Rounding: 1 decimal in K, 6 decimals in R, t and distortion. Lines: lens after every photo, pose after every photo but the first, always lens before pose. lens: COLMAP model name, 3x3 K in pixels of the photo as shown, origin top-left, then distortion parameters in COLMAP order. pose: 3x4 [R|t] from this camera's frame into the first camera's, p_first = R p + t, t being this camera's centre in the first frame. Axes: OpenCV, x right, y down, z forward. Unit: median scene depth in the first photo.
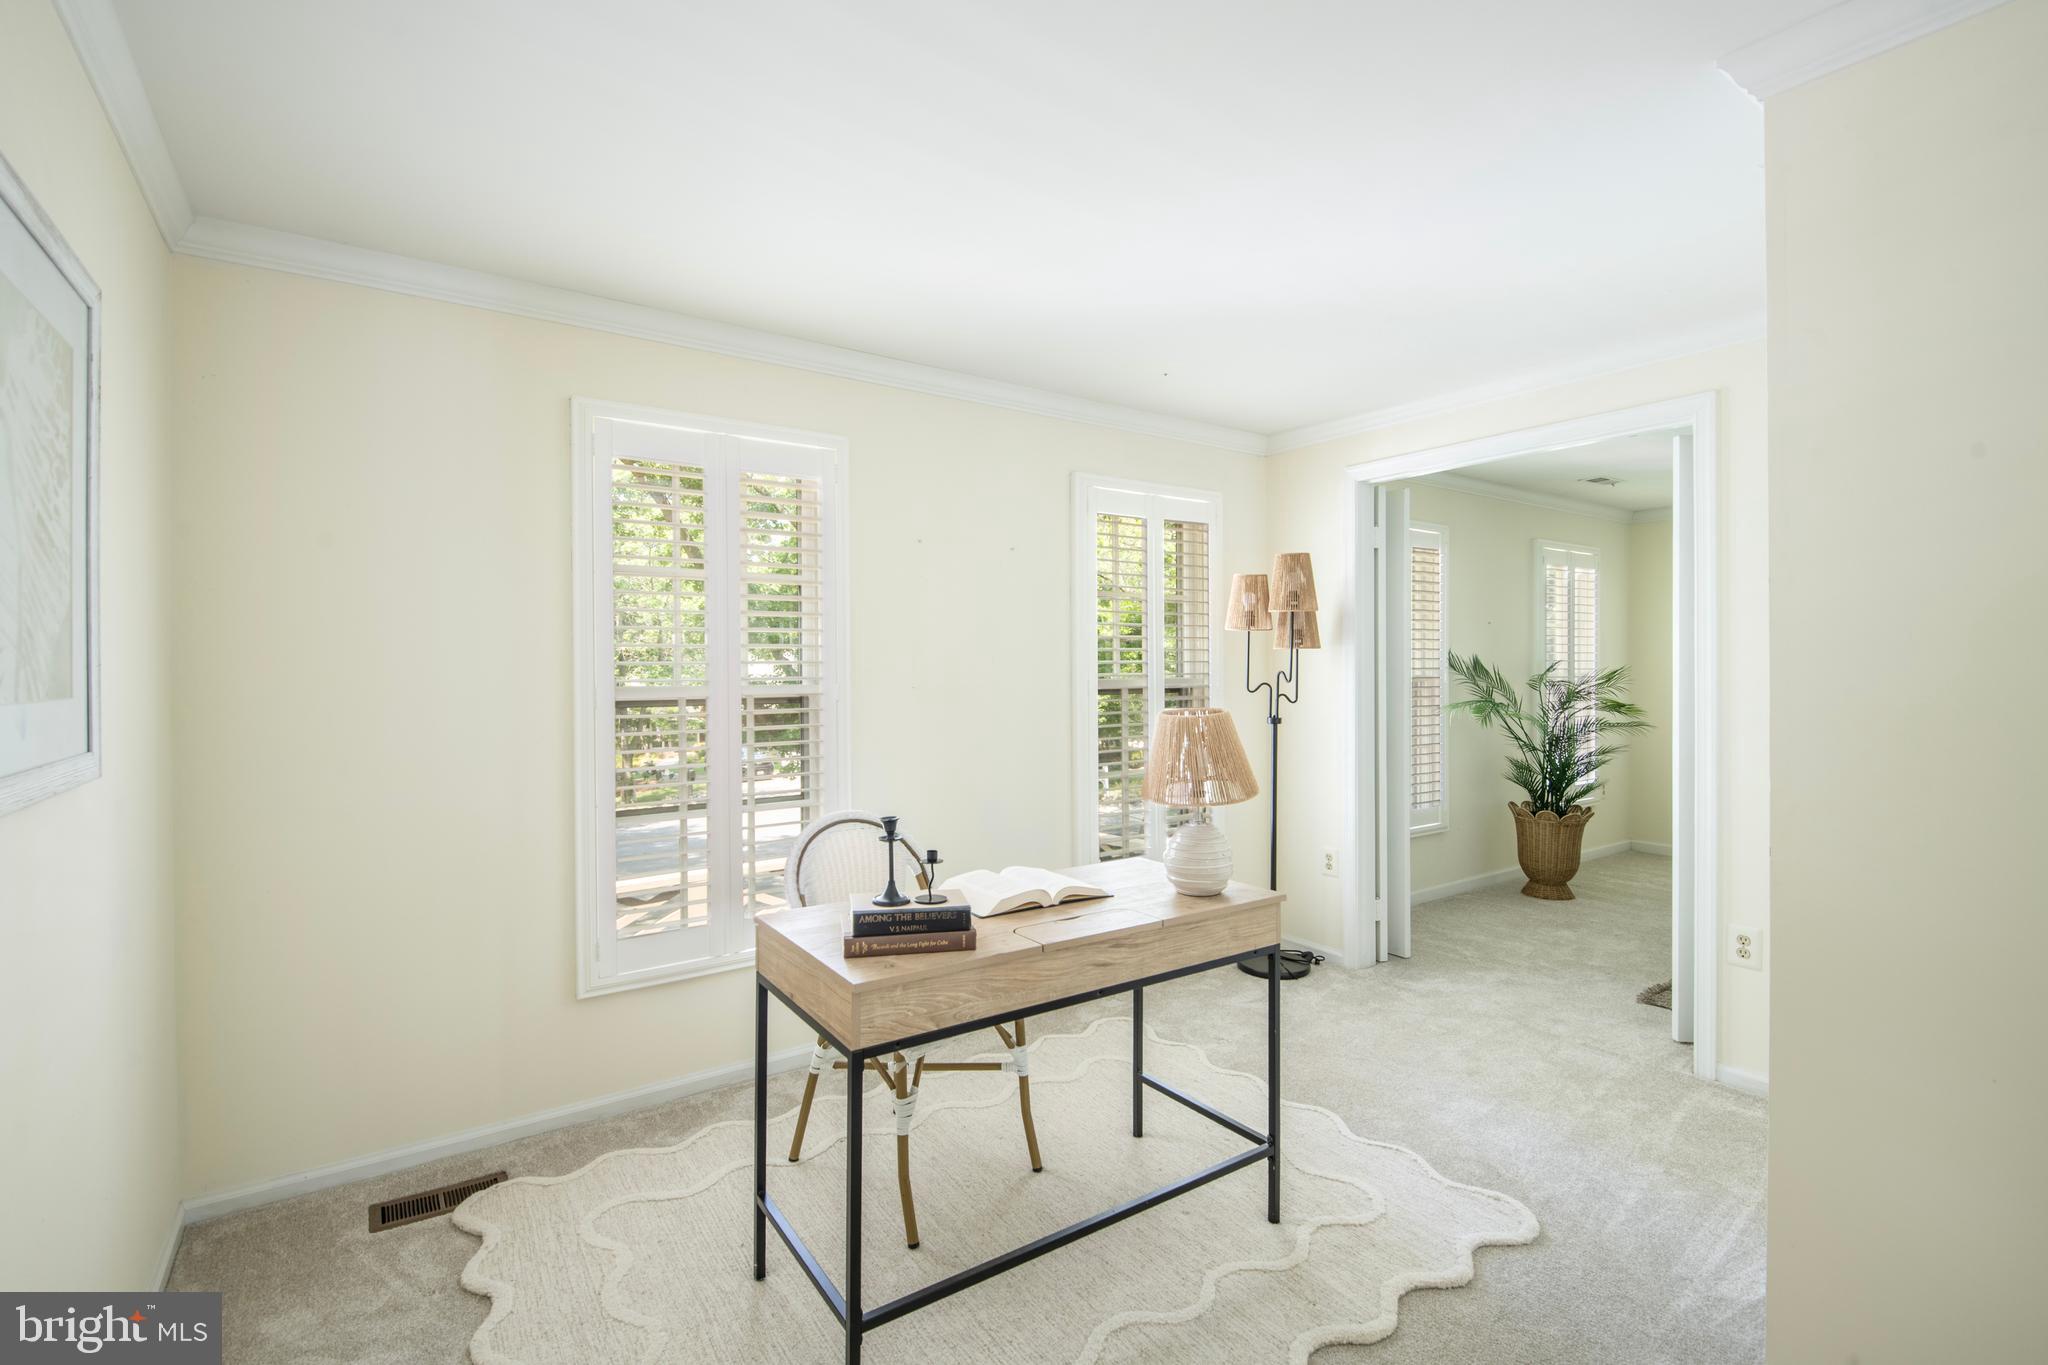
lens RADIAL K [[945.5, 0, 1023.3], [0, 945.5, 676.8], [0, 0, 1]] dist [-0.005836, -0.001052]
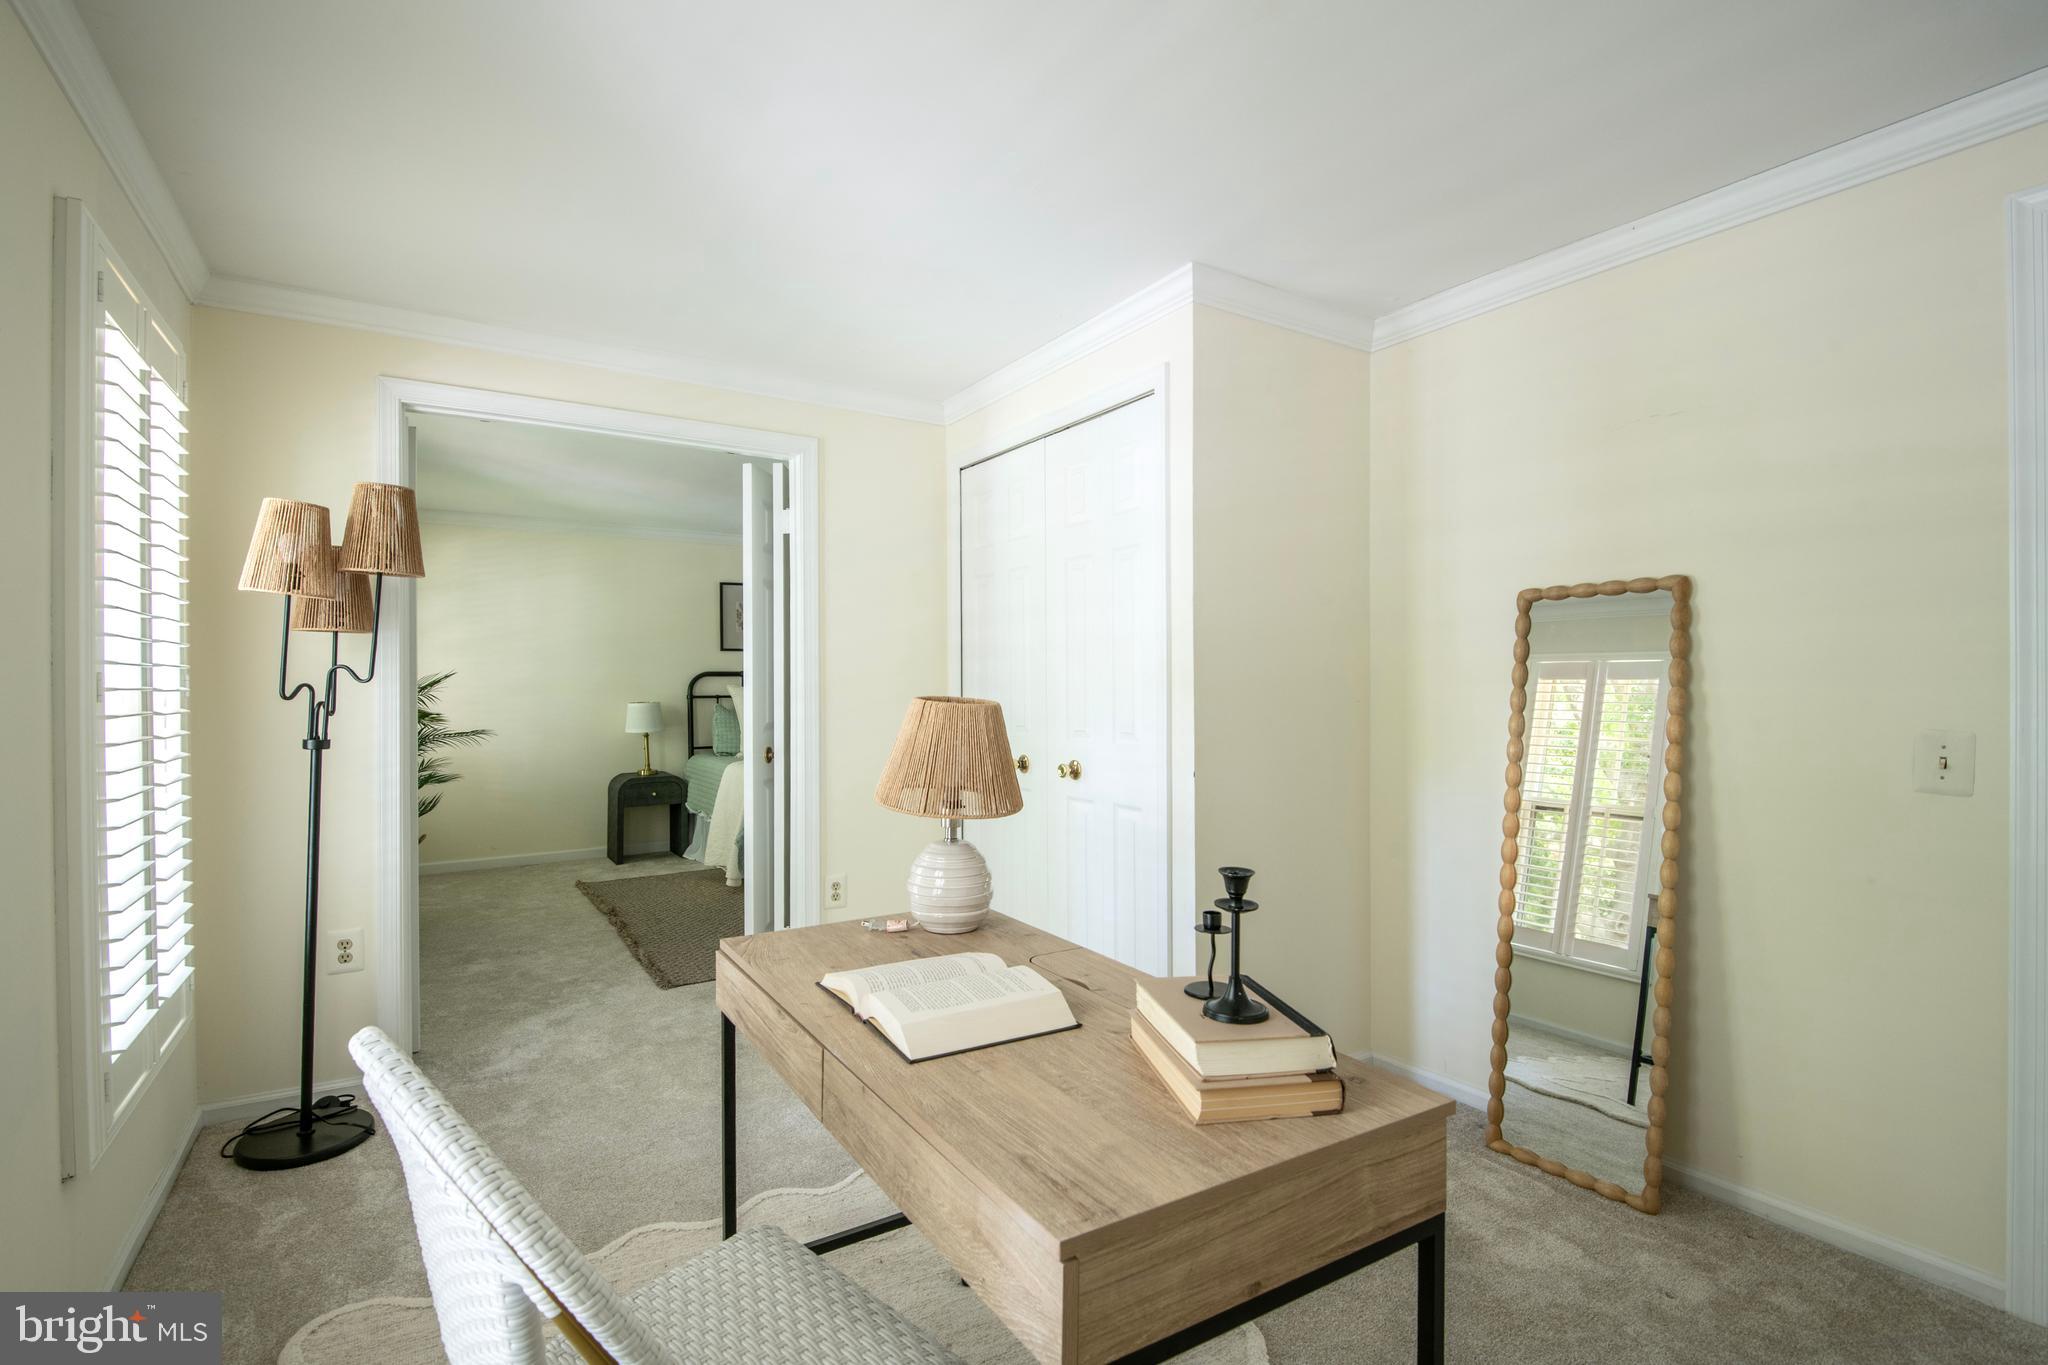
lens RADIAL K [[945.5, 0, 1028.0], [0, 945.5, 684.6], [0, 0, 1]] dist [-0.005836, -0.001052]
pose [[0.021303, 0.003731, 0.999766, -0.367873], [0.010317, 0.999939, -0.003952, 0.015068], [-0.999720, 0.010399, 0.021263, 0.545277]]
